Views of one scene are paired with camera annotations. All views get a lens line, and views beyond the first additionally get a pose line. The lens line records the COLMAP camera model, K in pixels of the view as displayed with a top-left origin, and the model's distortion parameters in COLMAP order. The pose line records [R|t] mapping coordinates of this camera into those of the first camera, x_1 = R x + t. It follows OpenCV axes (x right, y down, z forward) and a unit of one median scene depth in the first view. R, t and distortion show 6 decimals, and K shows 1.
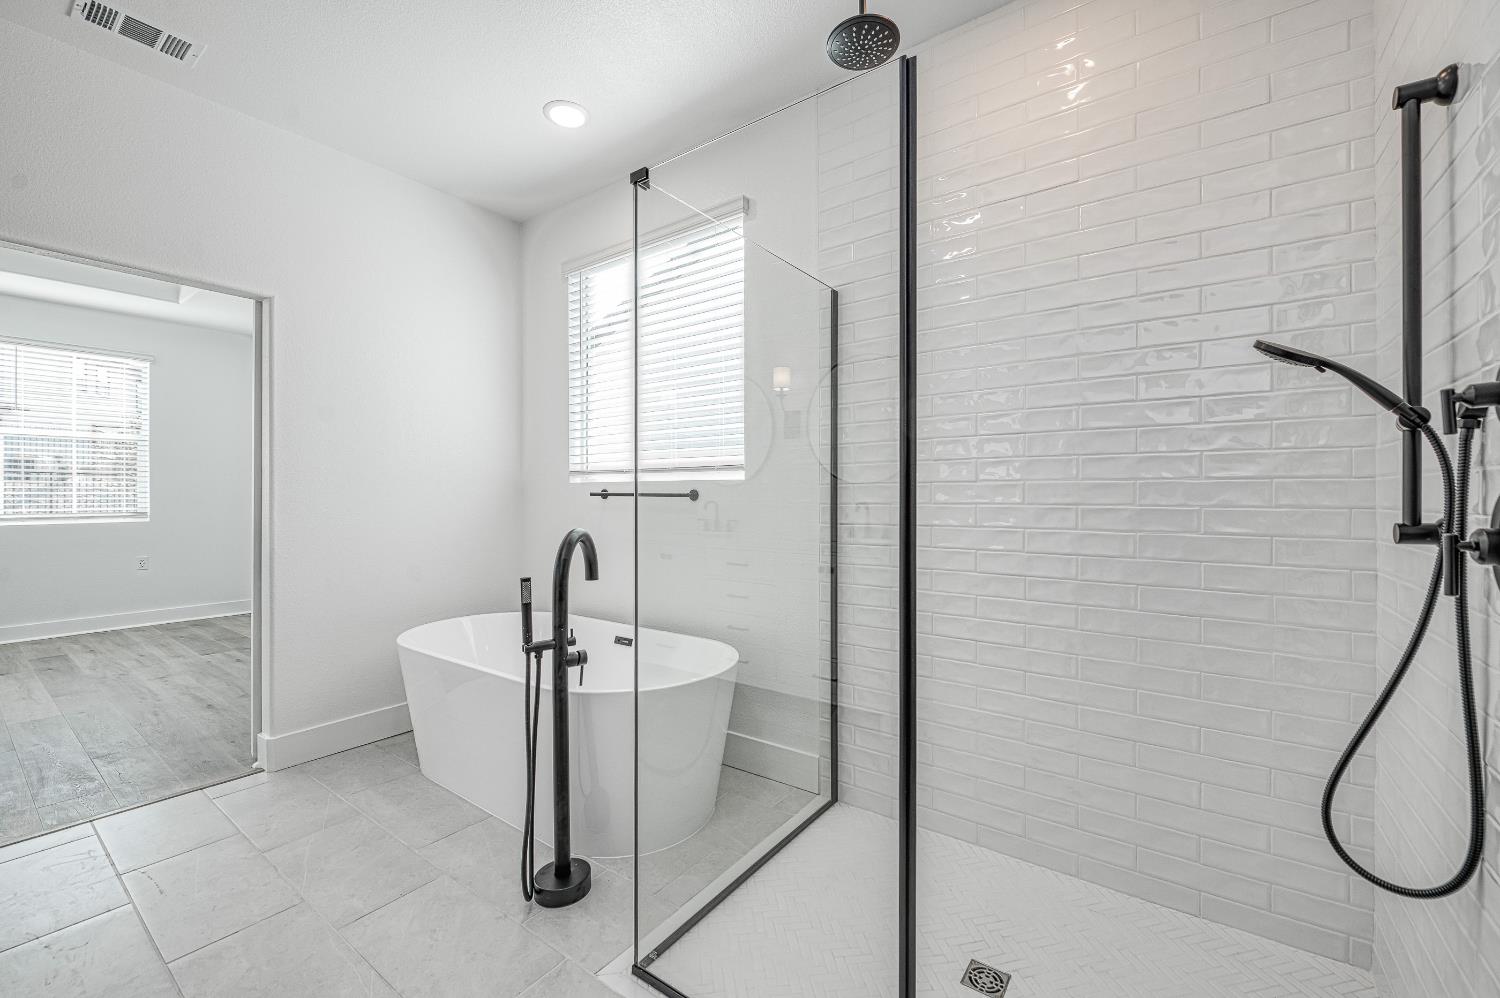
lens RADIAL K [[590.1, 0, 745.5], [0, 590.1, 499.6], [0, 0, 1]] dist [-0.011168, -0.000765]
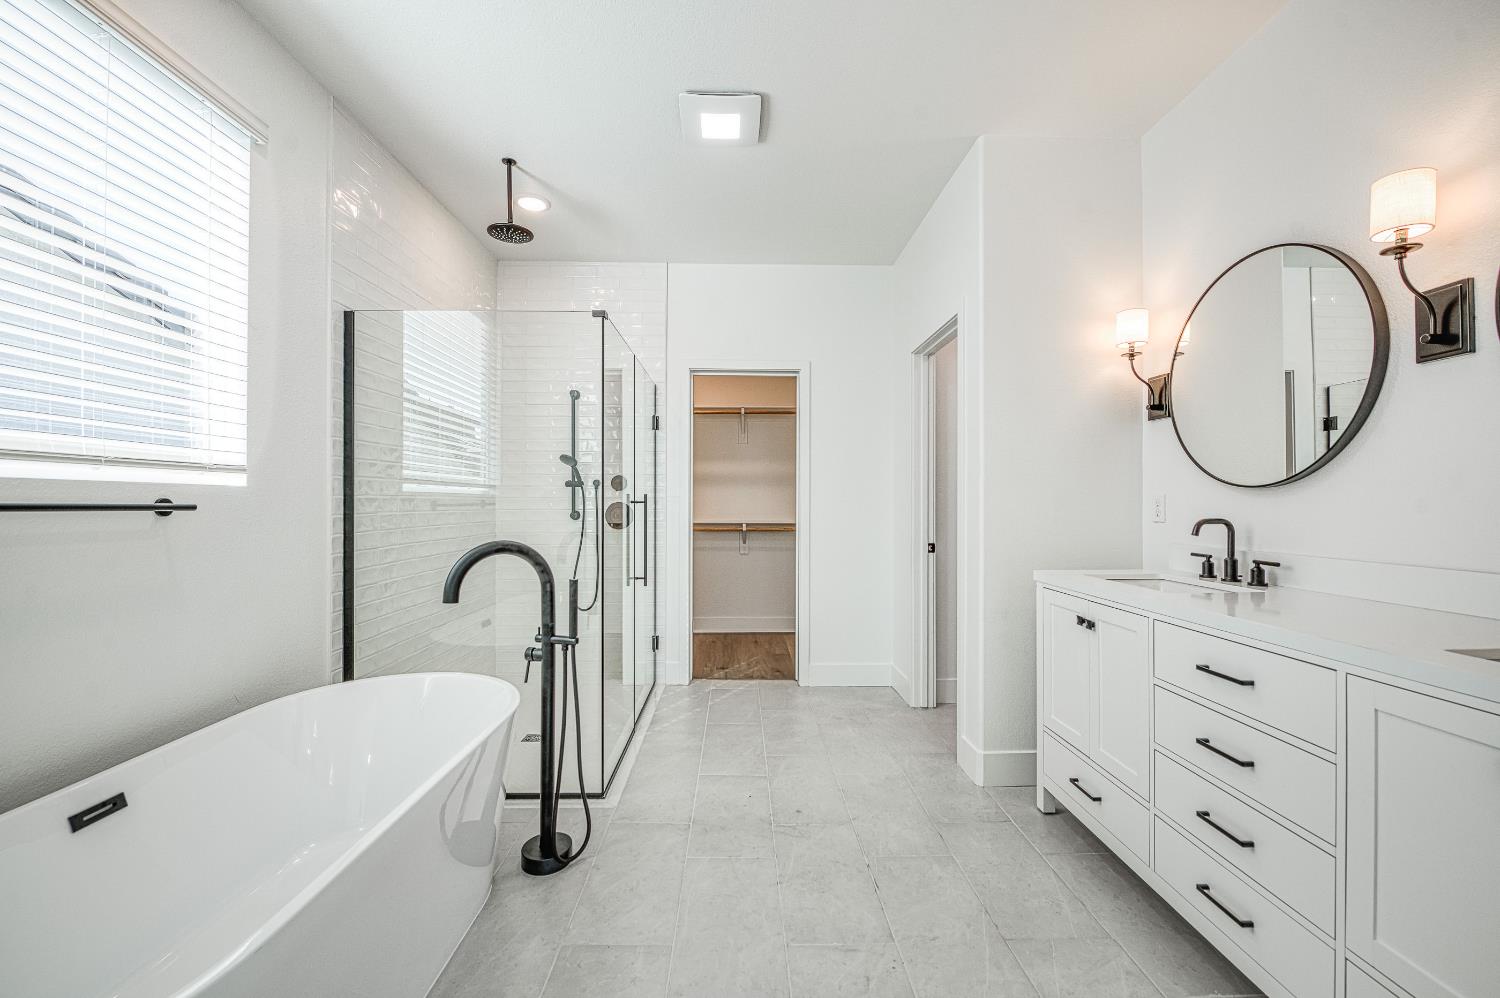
lens RADIAL K [[590.1, 0, 745.5], [0, 590.1, 499.6], [0, 0, 1]] dist [-0.011168, -0.000765]
pose [[-0.586821, 0.002527, 0.809713, -0.980317], [0.001549, 0.999997, -0.001999, -0.014305], [-0.809715, 0.000081, -0.586823, 0.916379]]
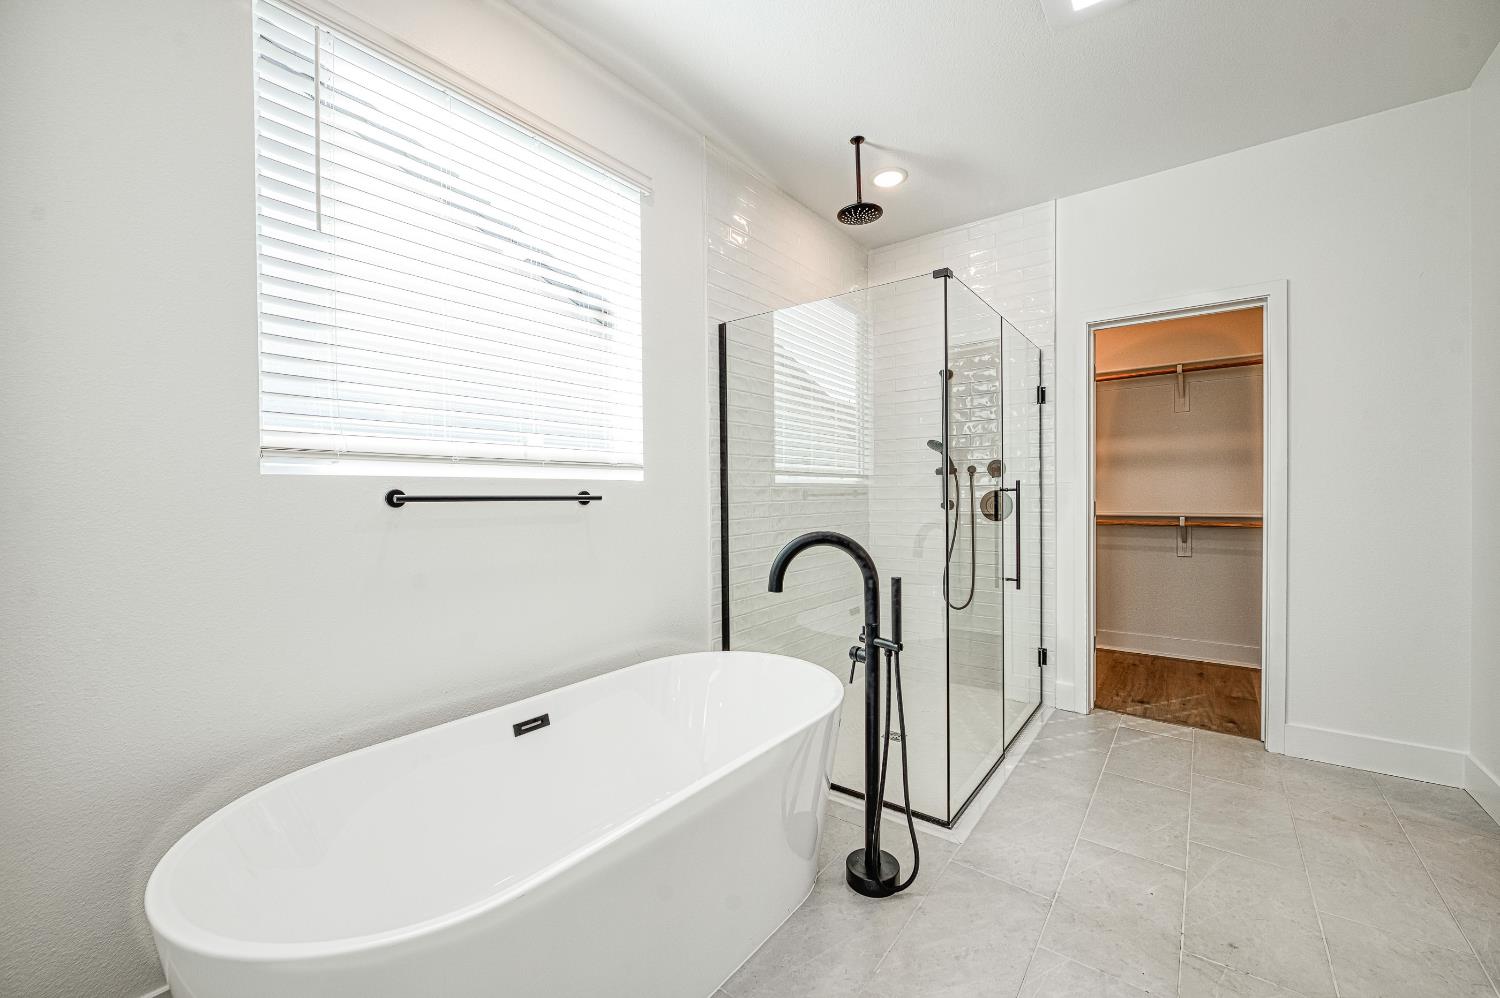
lens RADIAL K [[590.1, 0, 745.5], [0, 590.1, 499.6], [0, 0, 1]] dist [-0.011168, -0.000765]
pose [[0.045170, -0.010999, 0.998919, -0.915115], [0.013009, 0.999861, 0.010421, -0.011711], [-0.998895, 0.012524, 0.045307, 0.794523]]
